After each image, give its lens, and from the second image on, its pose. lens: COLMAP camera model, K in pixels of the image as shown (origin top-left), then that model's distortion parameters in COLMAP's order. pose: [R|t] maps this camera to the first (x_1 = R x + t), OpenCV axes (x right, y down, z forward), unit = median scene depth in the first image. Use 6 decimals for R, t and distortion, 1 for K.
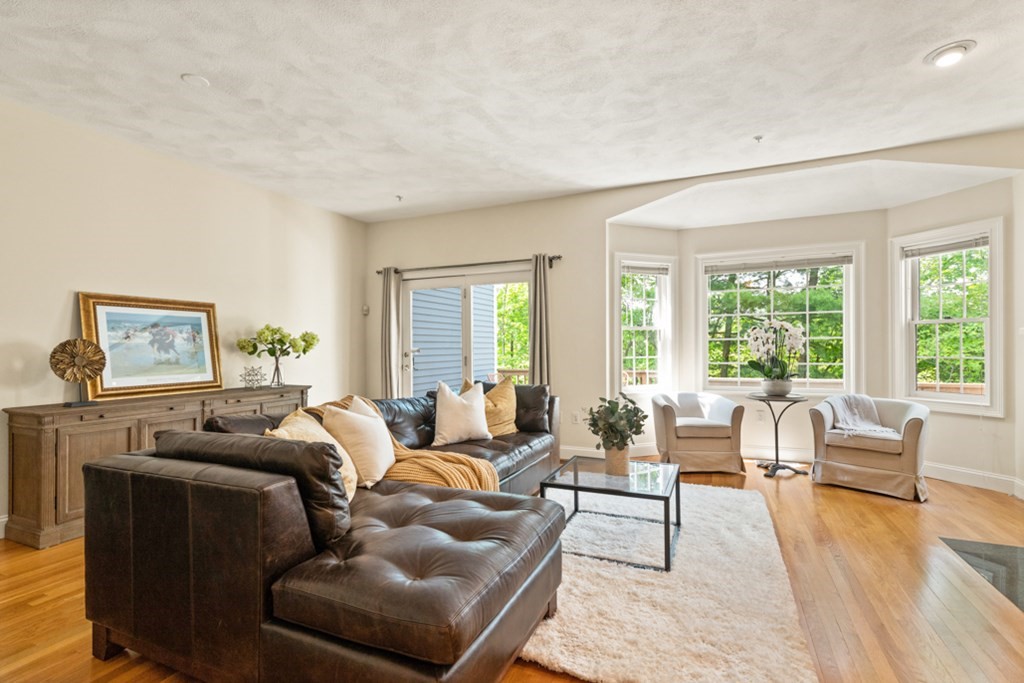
lens RADIAL K [[472.5, 0, 512.0], [0, 472.5, 348.3], [0, 0, 1]] dist [-0.000650, -0.000698]
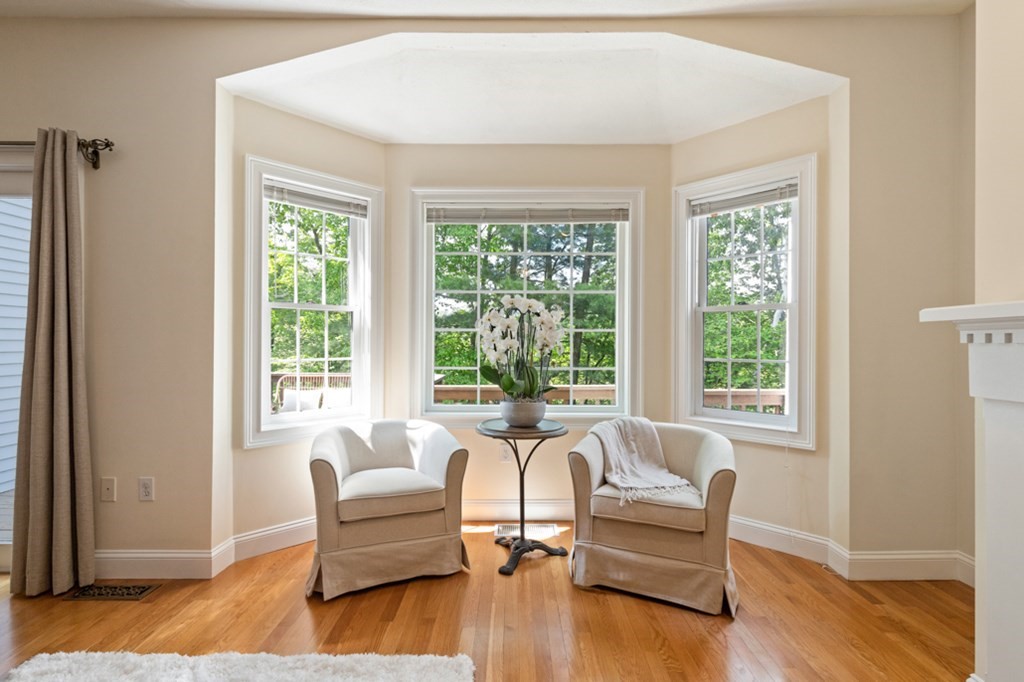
lens RADIAL K [[495.4, 0, 516.5], [0, 495.4, 342.7], [0, 0, 1]] dist [0.002622, 0.000247]
pose [[0.909796, 0.009296, 0.414952, 0.302142], [-0.009073, 0.999956, -0.002508, -0.001310], [-0.414957, -0.001483, 0.909840, 0.450600]]
